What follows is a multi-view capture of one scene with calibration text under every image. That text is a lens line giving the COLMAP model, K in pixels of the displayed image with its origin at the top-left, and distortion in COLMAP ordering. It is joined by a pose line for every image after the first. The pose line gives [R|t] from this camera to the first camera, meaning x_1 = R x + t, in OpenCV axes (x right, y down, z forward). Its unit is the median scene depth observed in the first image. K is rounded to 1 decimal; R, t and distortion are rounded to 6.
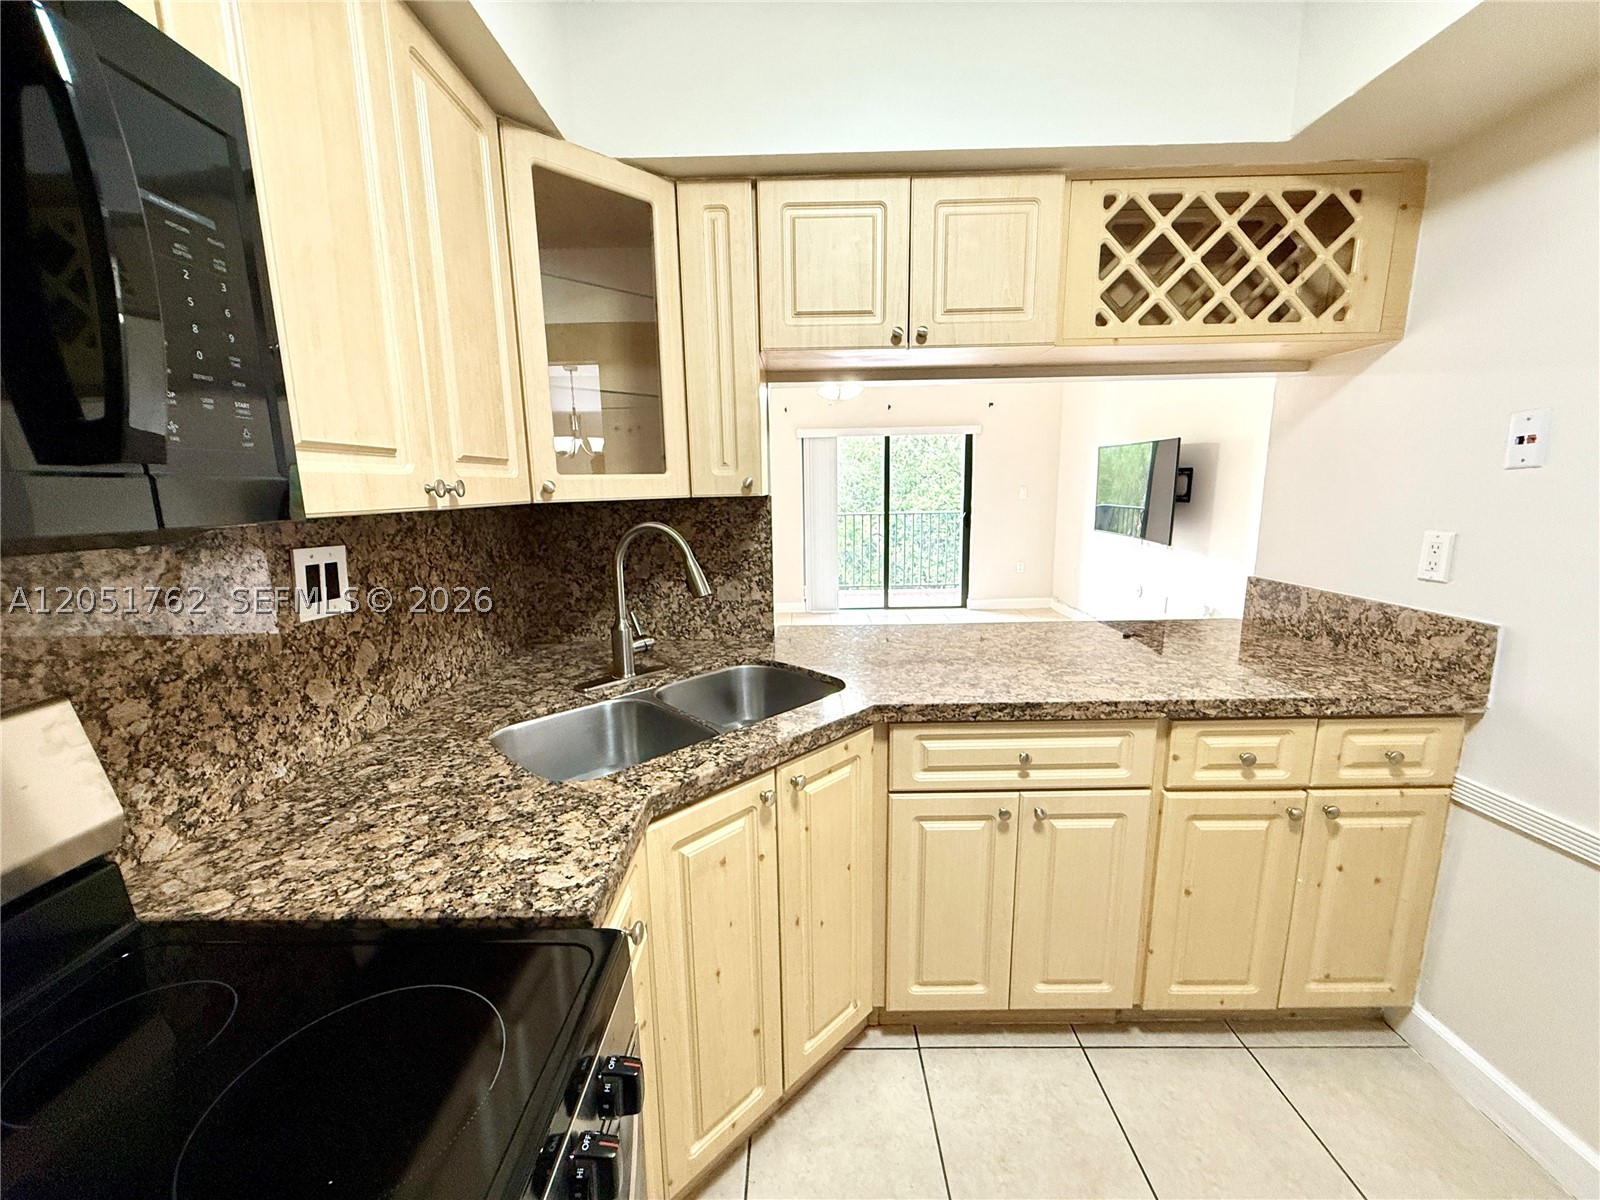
lens RADIAL K [[639.9, 0, 800.1], [0, 639.9, 600.7], [0, 0, 1]] dist [0.002780, -0.000572]
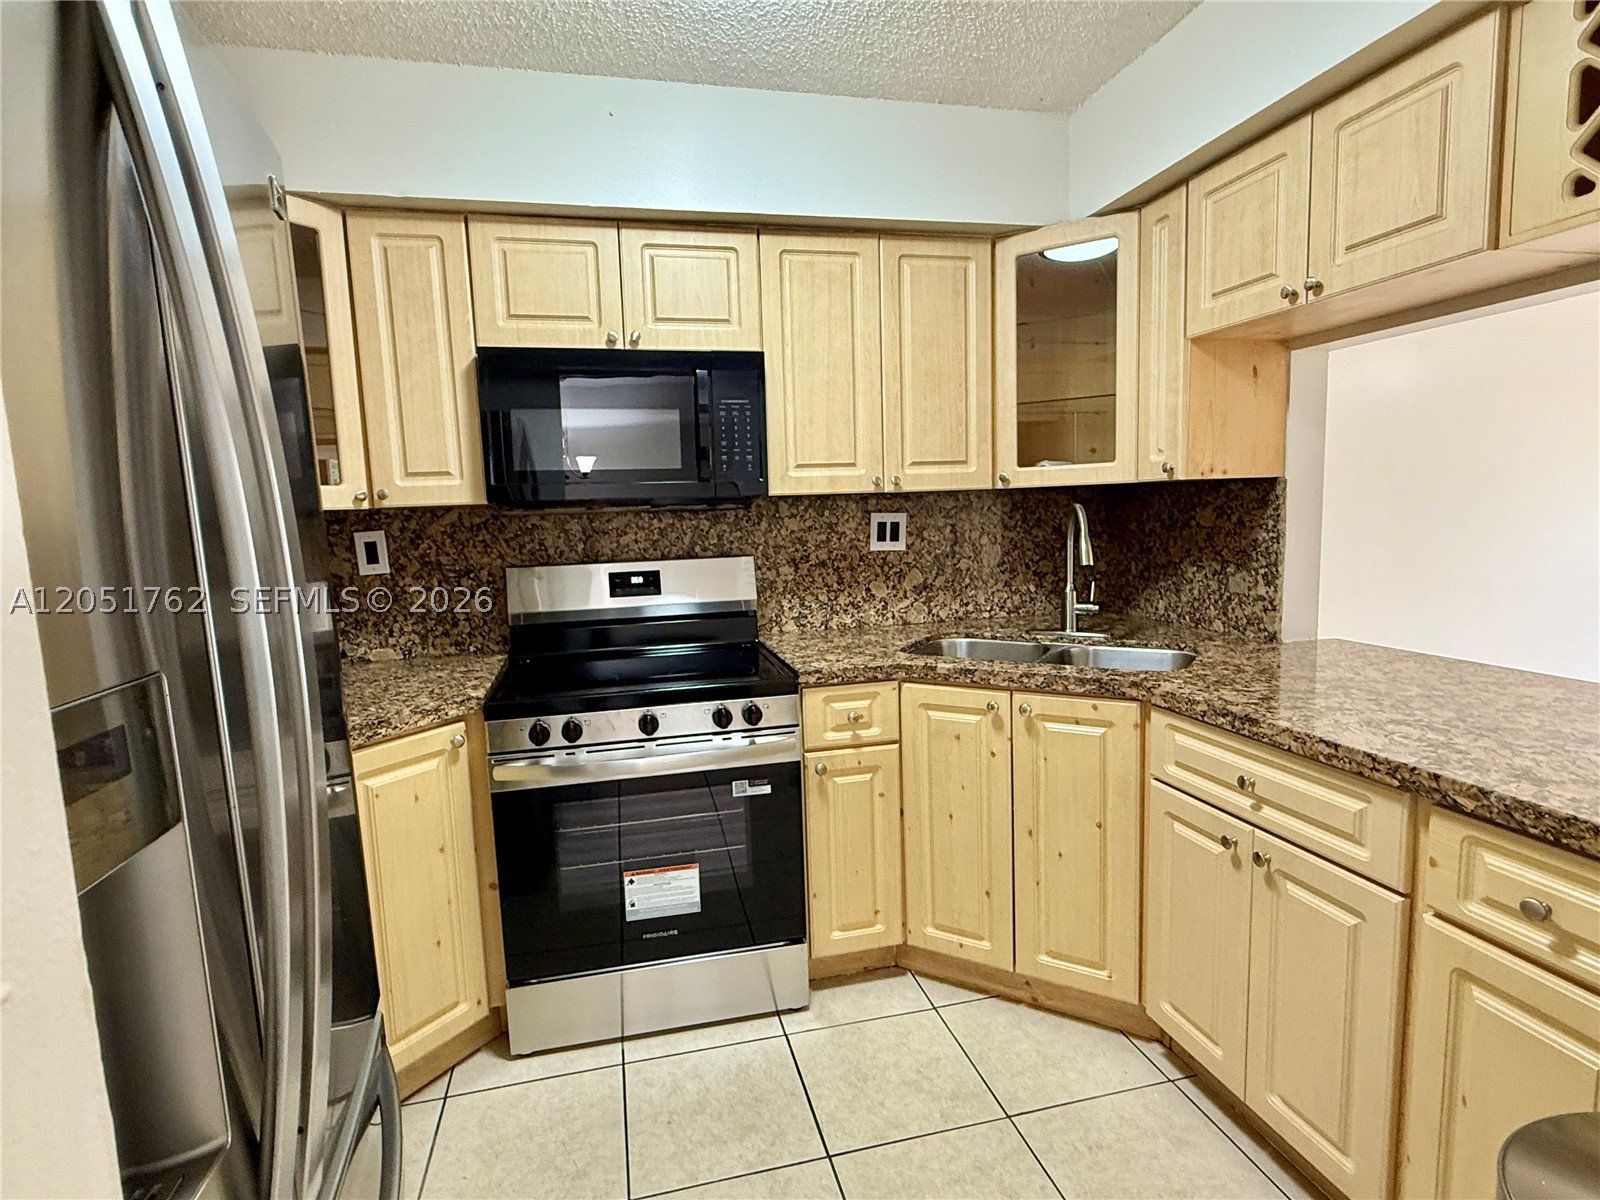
lens RADIAL K [[820.4, 0, 791.2], [0, 820.4, 601.1], [0, 0, 1]] dist [0.001410, -0.000296]
pose [[0.234364, 0.121001, -0.964589, 1.245000], [-0.144047, 0.985593, 0.088638, -0.000249], [0.961418, 0.118172, 0.248418, 0.123389]]
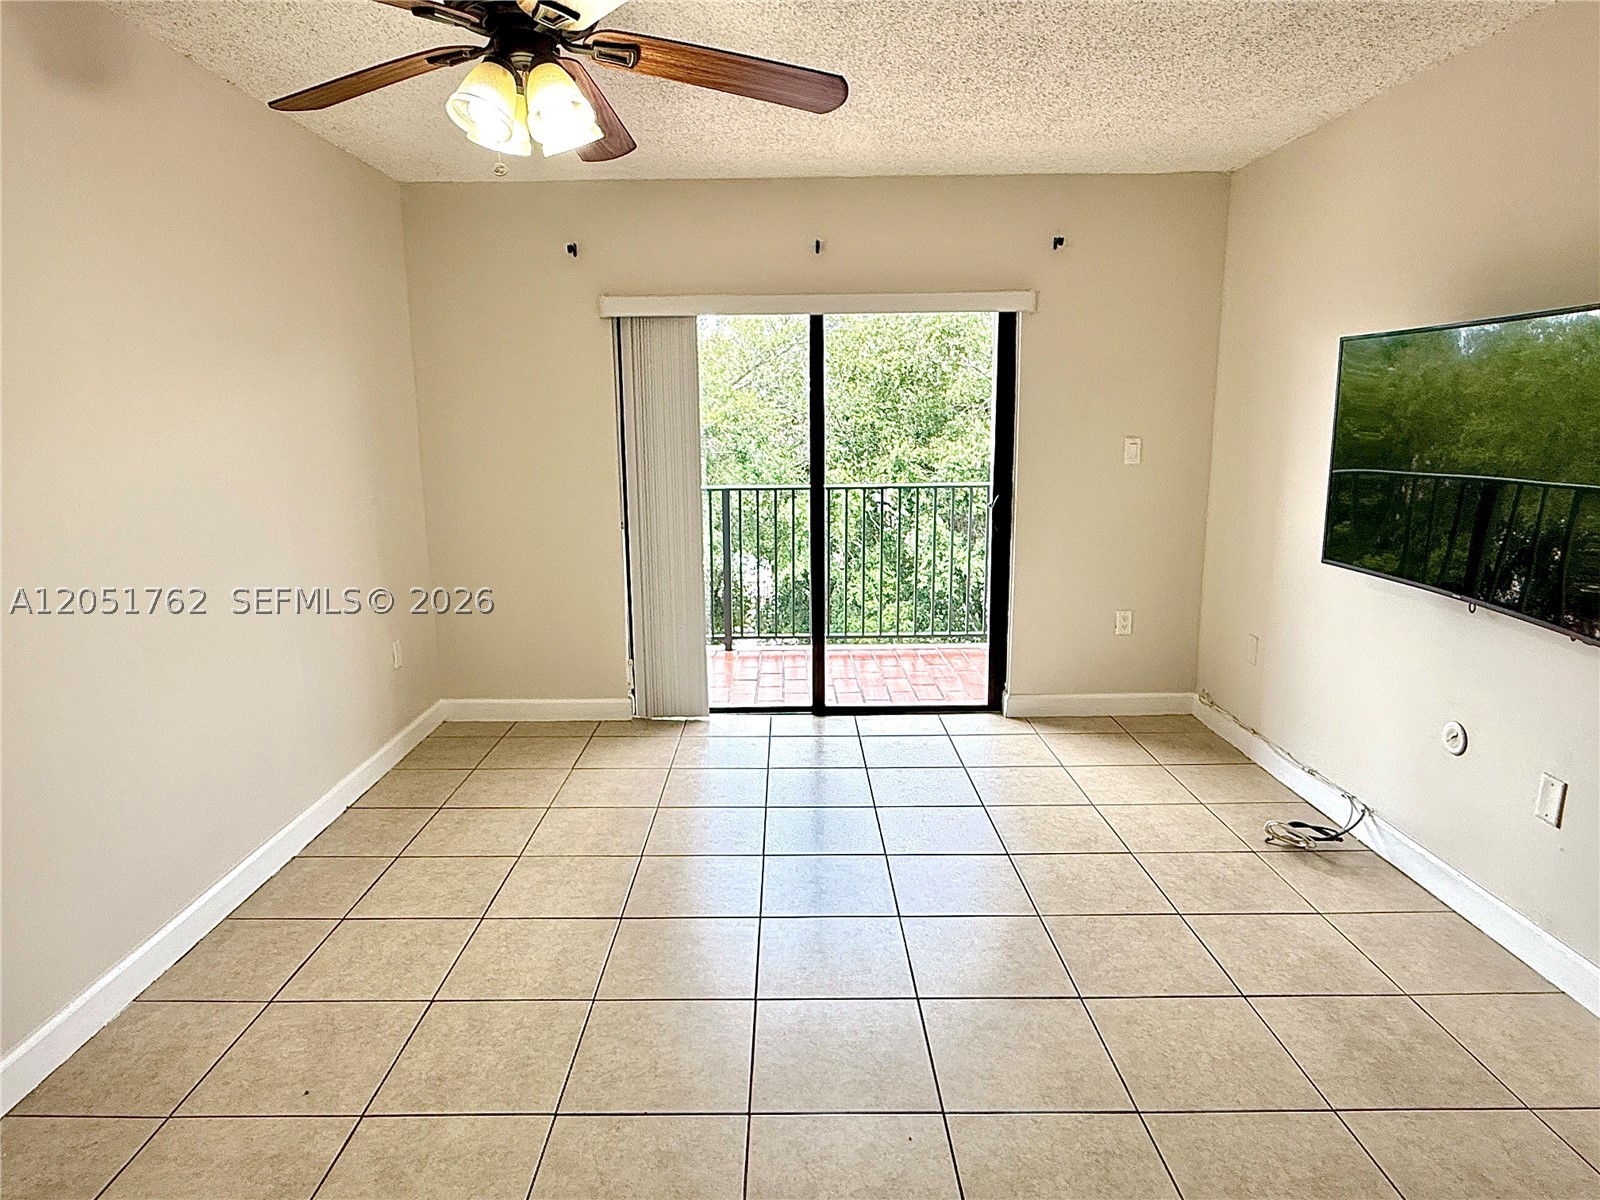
lens RADIAL K [[968.3, 0, 790.0], [0, 968.3, 602.7], [0, 0, 1]] dist [-0.005379, -0.000461]
pose [[0.999944, 0.008309, 0.006561, 0.555409], [-0.008373, 0.999917, 0.009780, -0.341959], [-0.006479, -0.009834, 0.999931, 1.691487]]
